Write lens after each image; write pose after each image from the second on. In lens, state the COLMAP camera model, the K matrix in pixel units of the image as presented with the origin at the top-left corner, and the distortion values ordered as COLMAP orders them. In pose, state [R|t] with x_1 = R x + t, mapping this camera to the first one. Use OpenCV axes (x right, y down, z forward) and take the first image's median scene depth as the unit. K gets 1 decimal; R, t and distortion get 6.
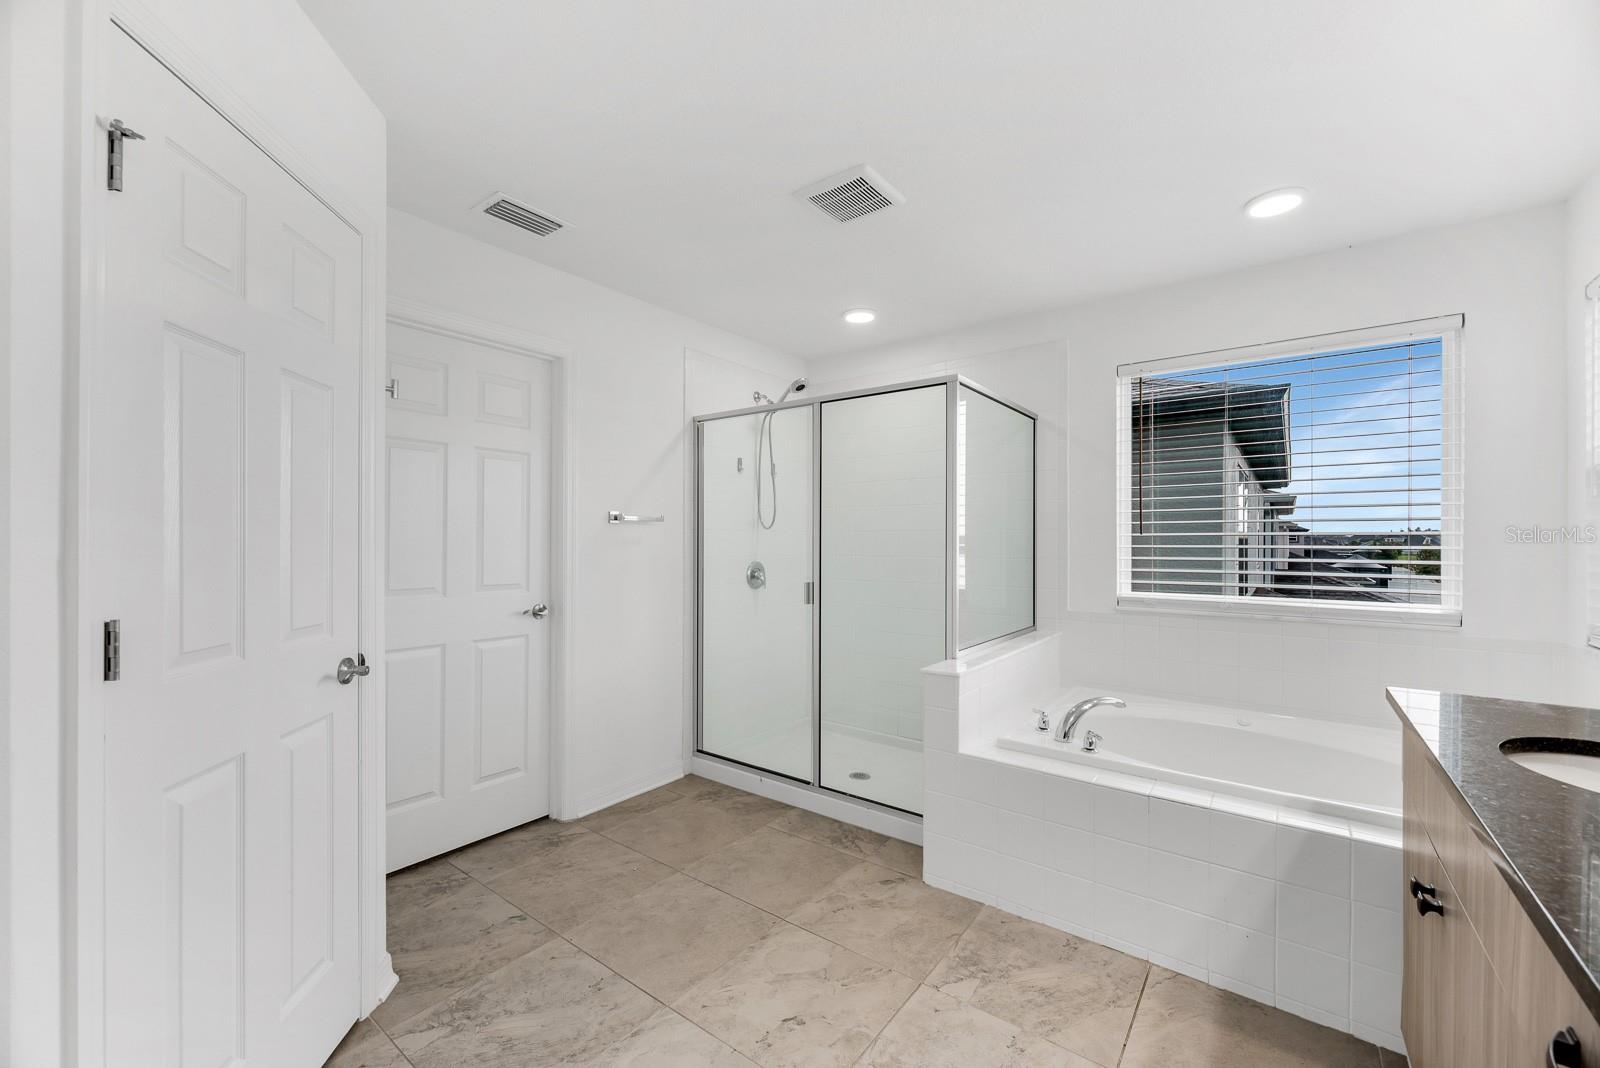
lens RADIAL K [[648.2, 0, 800.0], [0, 648.2, 534.0], [0, 0, 1]] dist [-0.012722, 0.000108]
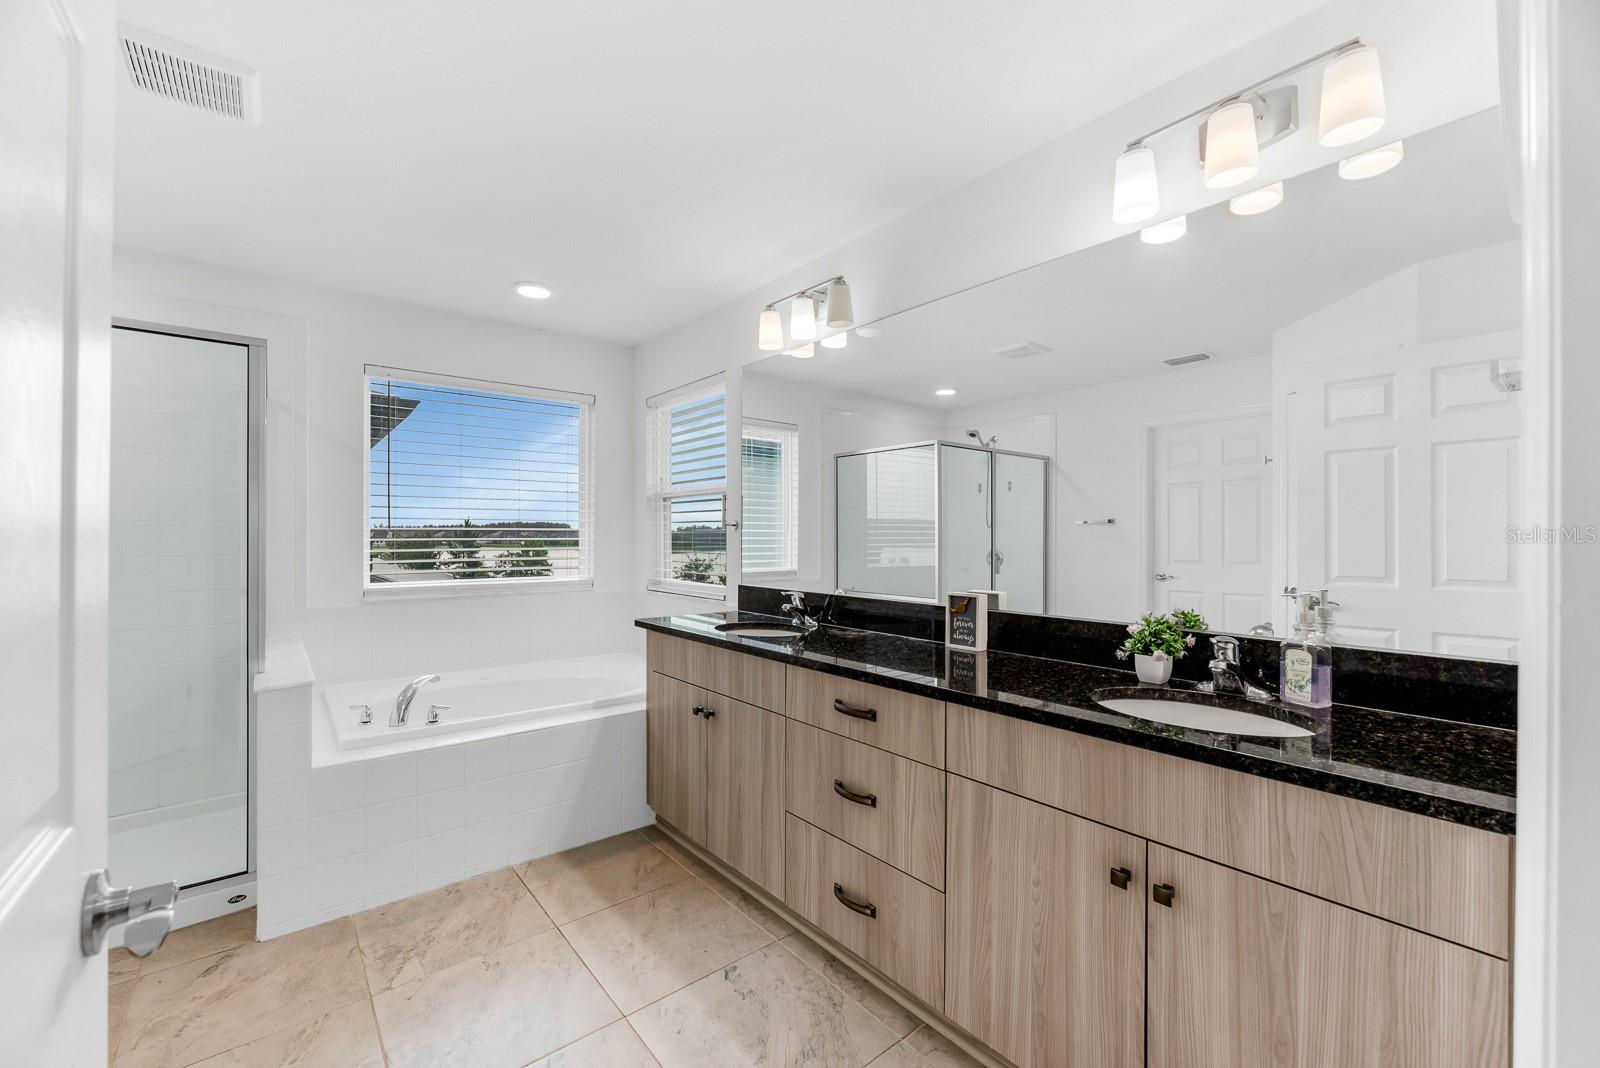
lens RADIAL K [[659.7, 0, 792.8], [0, 659.7, 532.3], [0, 0, 1]] dist [-0.000588, -0.000111]
pose [[0.222695, 0.000979, 0.974888, -0.600756], [-0.006543, 0.999978, 0.000491, 0.002678], [-0.974866, -0.006488, 0.222696, 0.167468]]
